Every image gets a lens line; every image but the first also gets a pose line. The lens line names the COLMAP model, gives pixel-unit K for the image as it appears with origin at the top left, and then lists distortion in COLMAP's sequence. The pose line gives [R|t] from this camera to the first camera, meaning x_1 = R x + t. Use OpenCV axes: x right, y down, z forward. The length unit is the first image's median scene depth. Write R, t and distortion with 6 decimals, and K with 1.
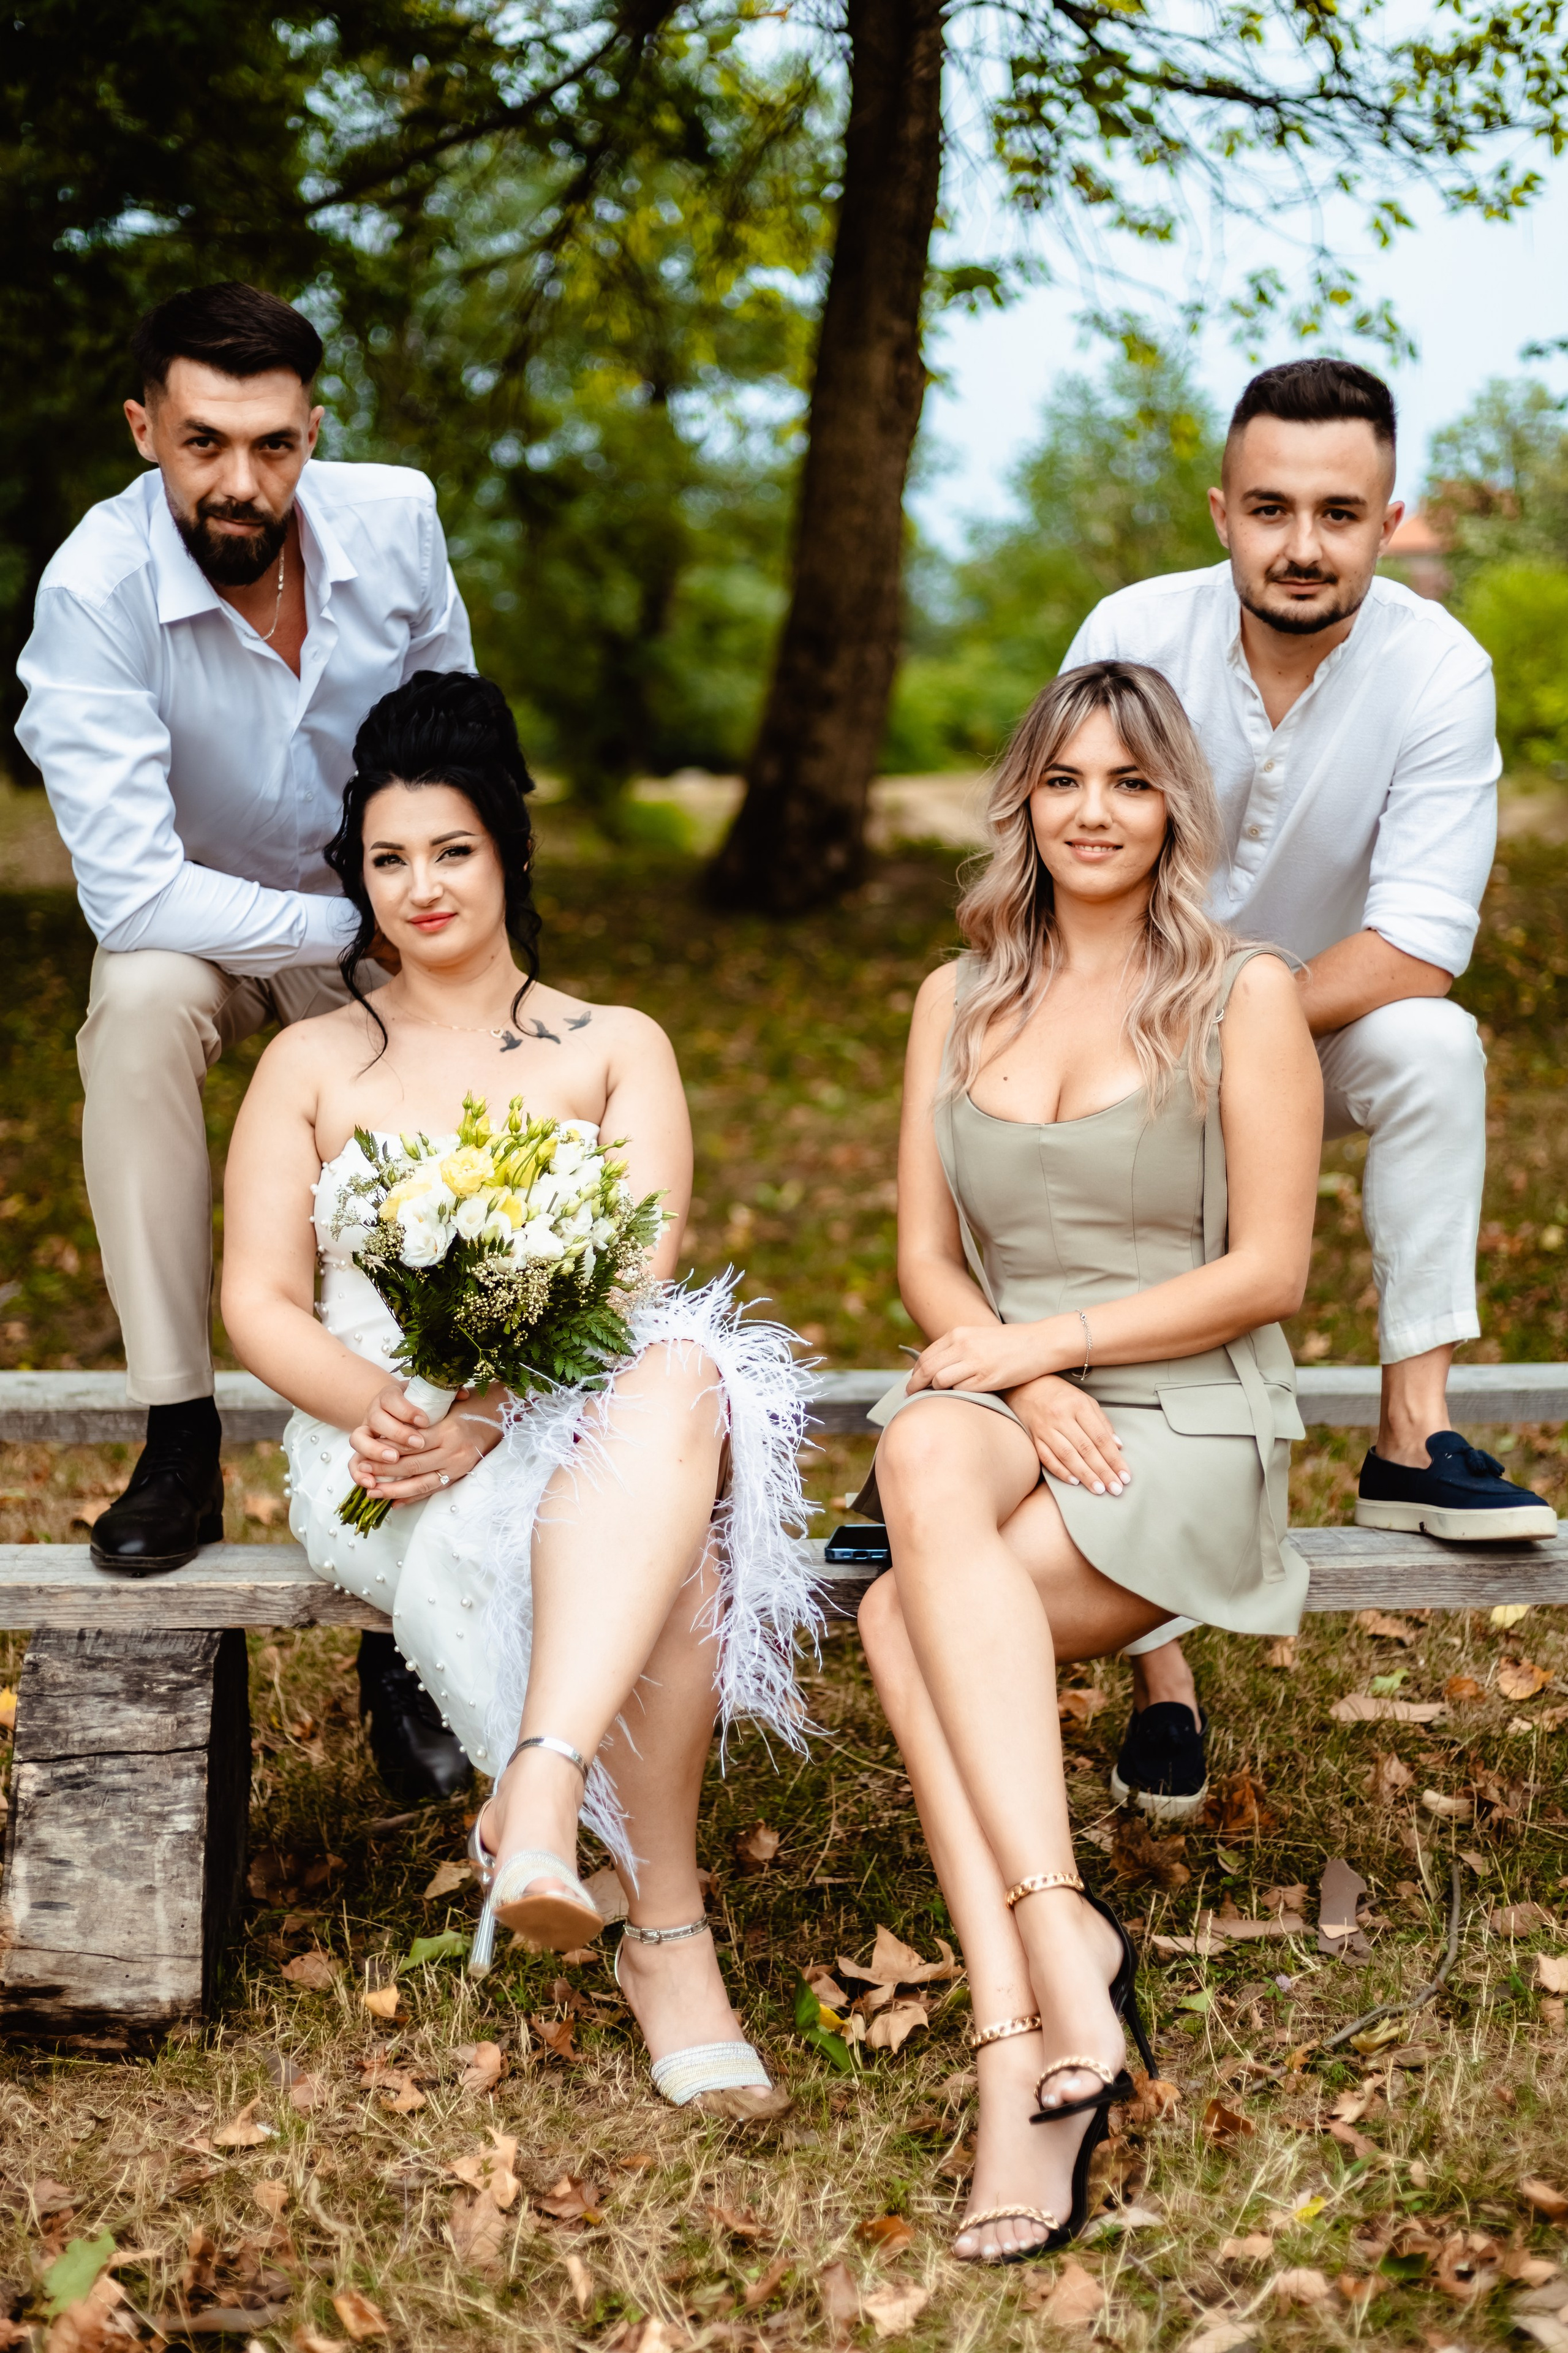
lens RADIAL K [[3336.7, 0, 784.0], [0, 3336.7, 1176.5], [0, 0, 1]] dist [0.004630, 0.014477]
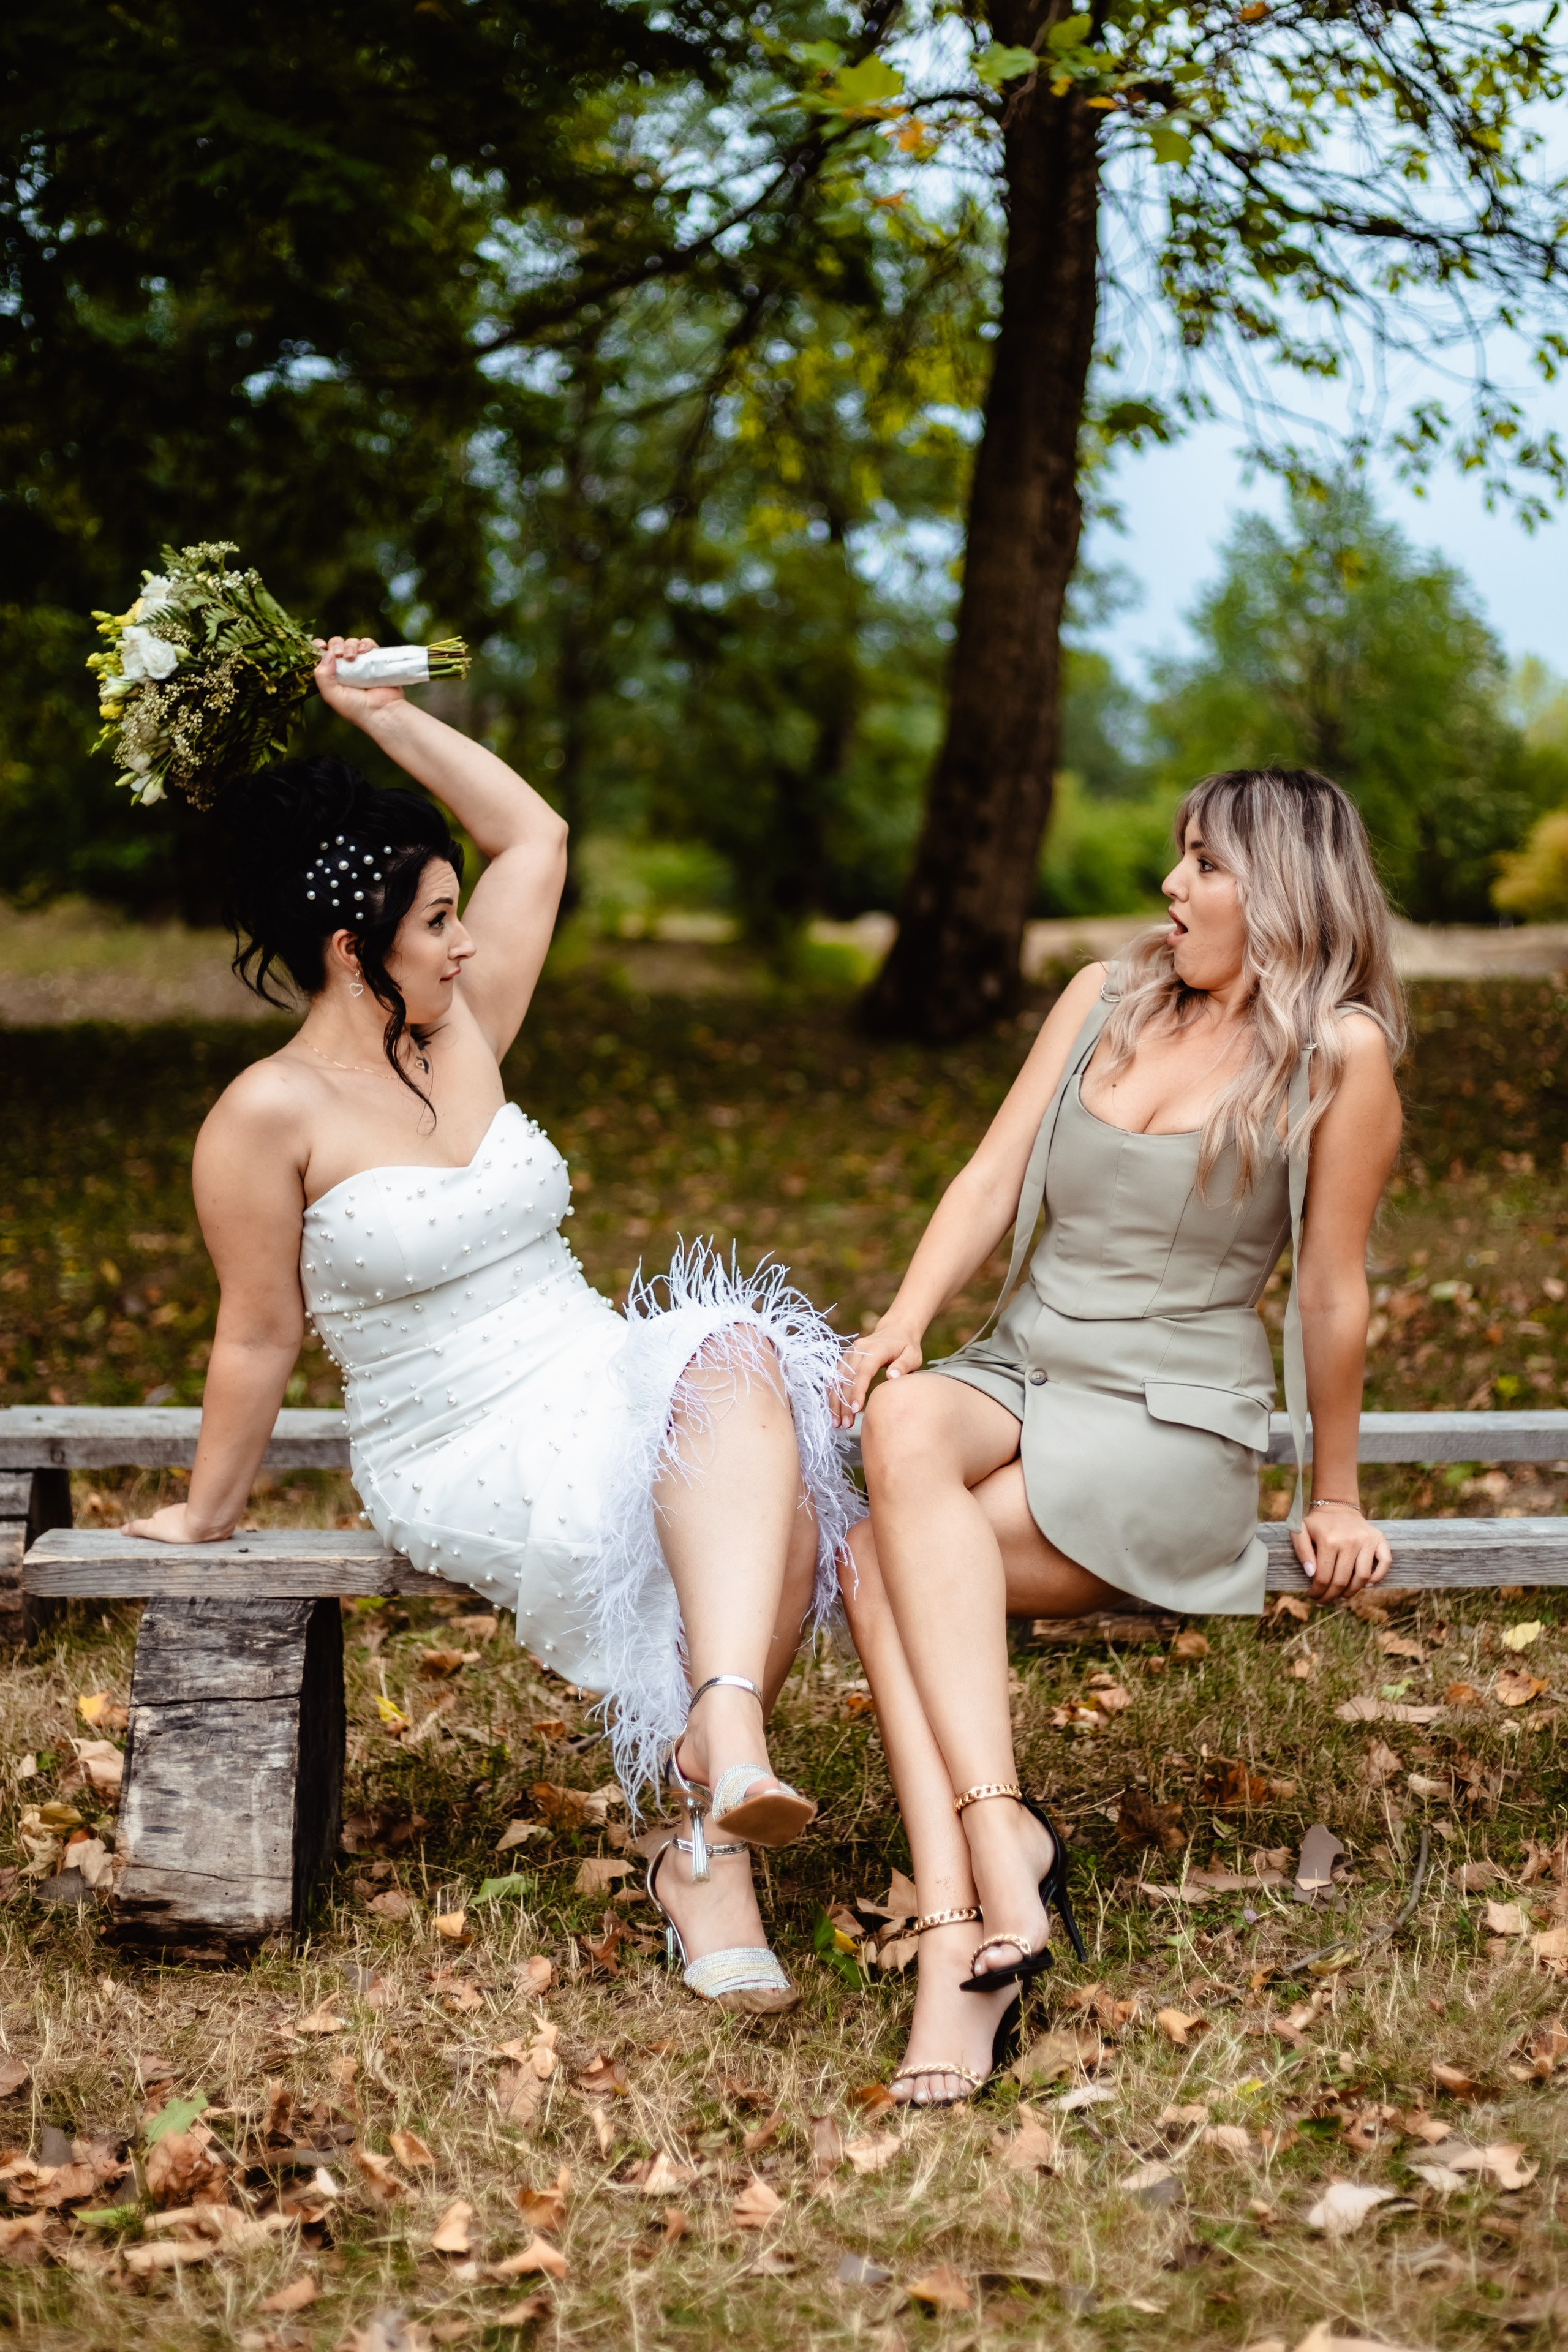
lens RADIAL K [[3403.1, 0, 784.0], [0, 3403.1, 1176.0], [0, 0, 1]] dist [0.005684, -0.083583]
pose [[0.998630, 0.003011, -0.052239, 0.047424], [-0.005274, 0.999051, -0.043234, 0.039528], [0.052059, 0.043450, 0.997698, -0.141970]]
